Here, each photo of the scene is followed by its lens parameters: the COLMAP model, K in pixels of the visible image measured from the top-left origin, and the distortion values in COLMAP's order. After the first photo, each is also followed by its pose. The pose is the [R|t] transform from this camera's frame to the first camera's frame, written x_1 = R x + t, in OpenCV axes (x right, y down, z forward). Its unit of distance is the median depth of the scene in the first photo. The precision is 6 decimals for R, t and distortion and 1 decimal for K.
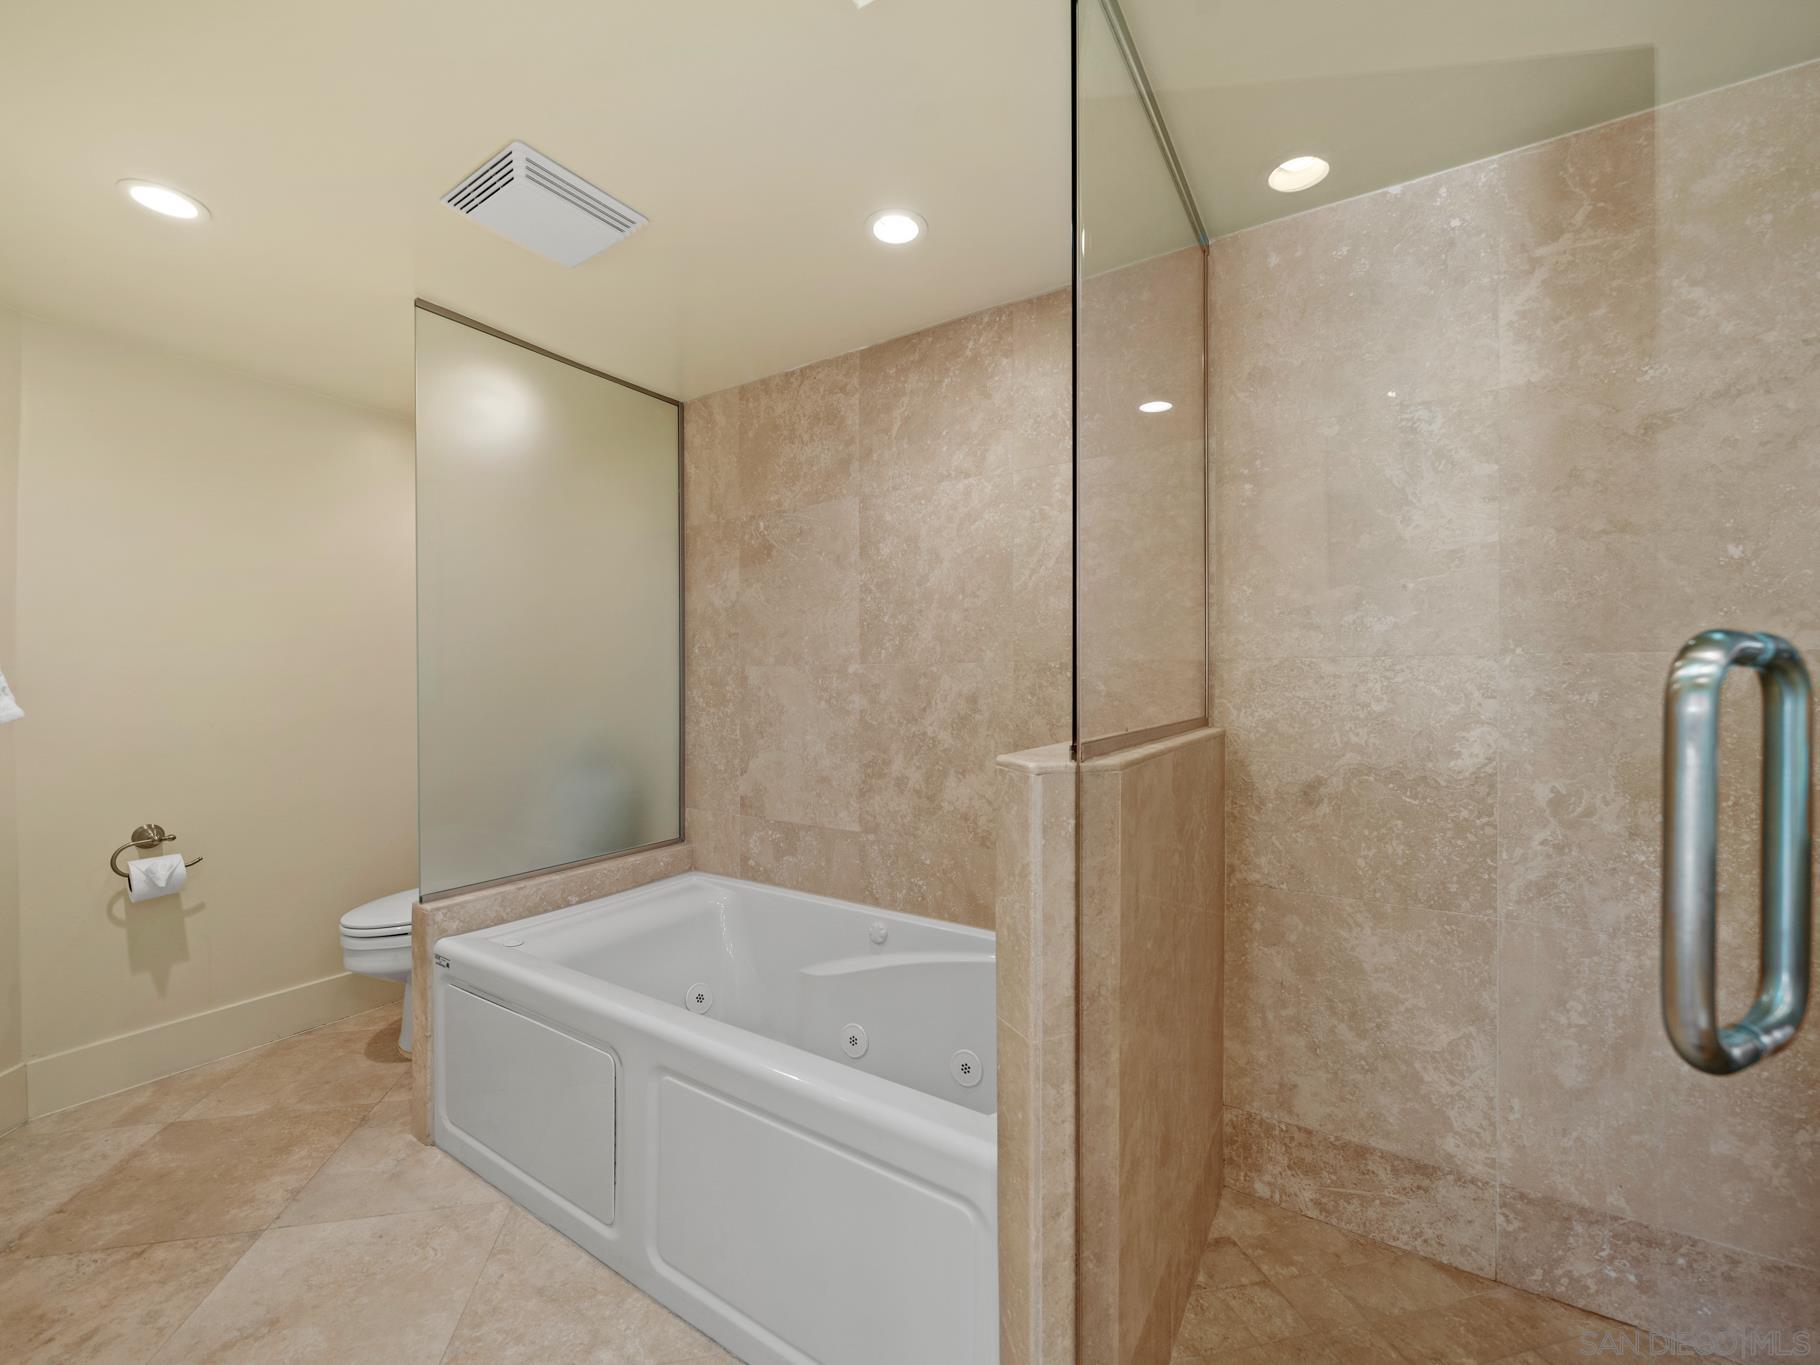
lens RADIAL K [[737.9, 0, 899.8], [0, 737.9, 686.1], [0, 0, 1]] dist [-0.005645, -0.000075]
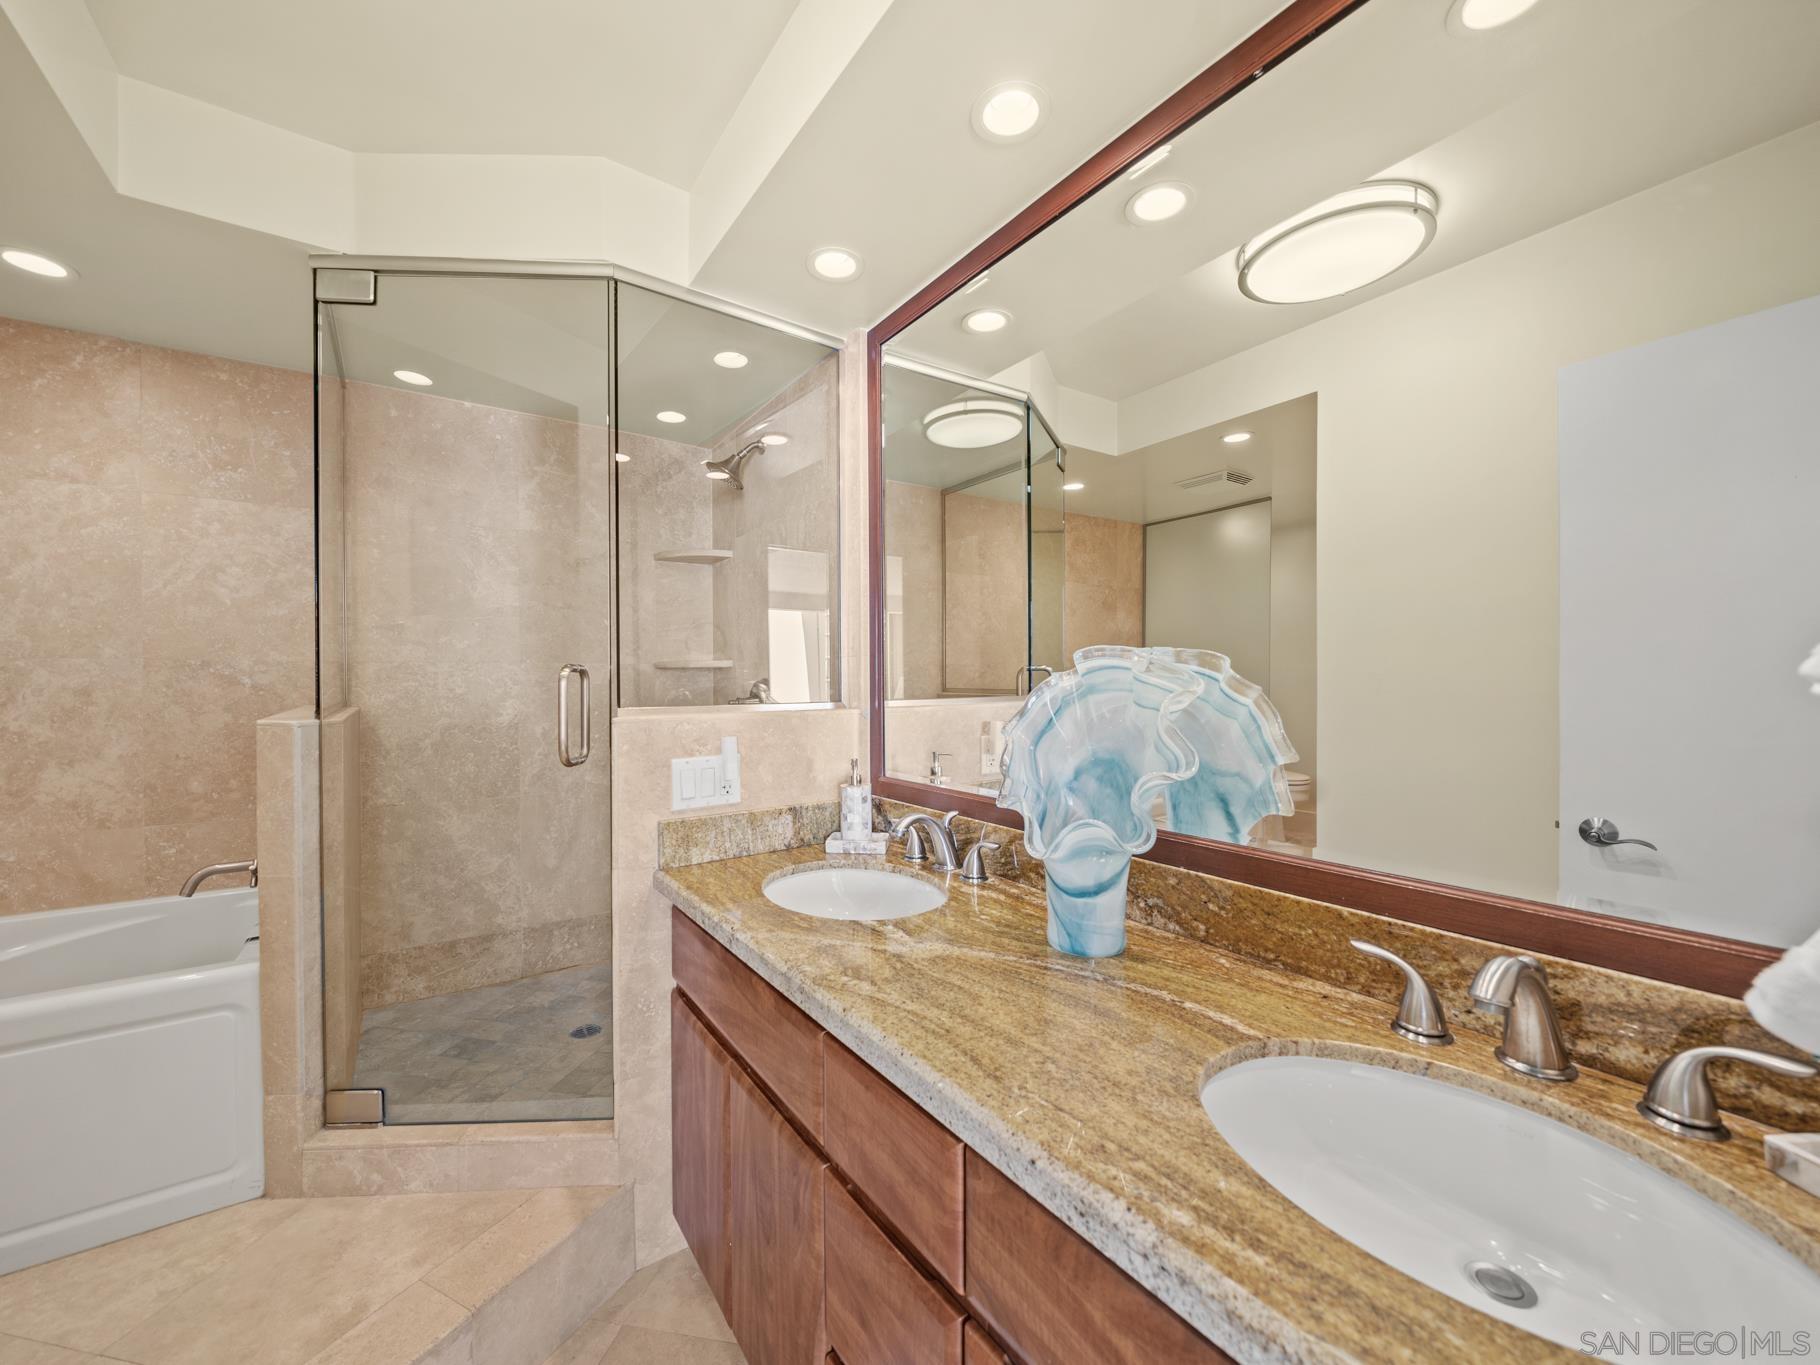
lens RADIAL K [[705.8, 0, 905.1], [0, 705.8, 682.8], [0, 0, 1]] dist [-0.005372, -0.000779]
pose [[0.370446, -0.006640, 0.928830, -0.527548], [0.005127, 0.999974, 0.005104, 0.005861], [-0.928840, 0.002871, 0.370471, -0.625953]]
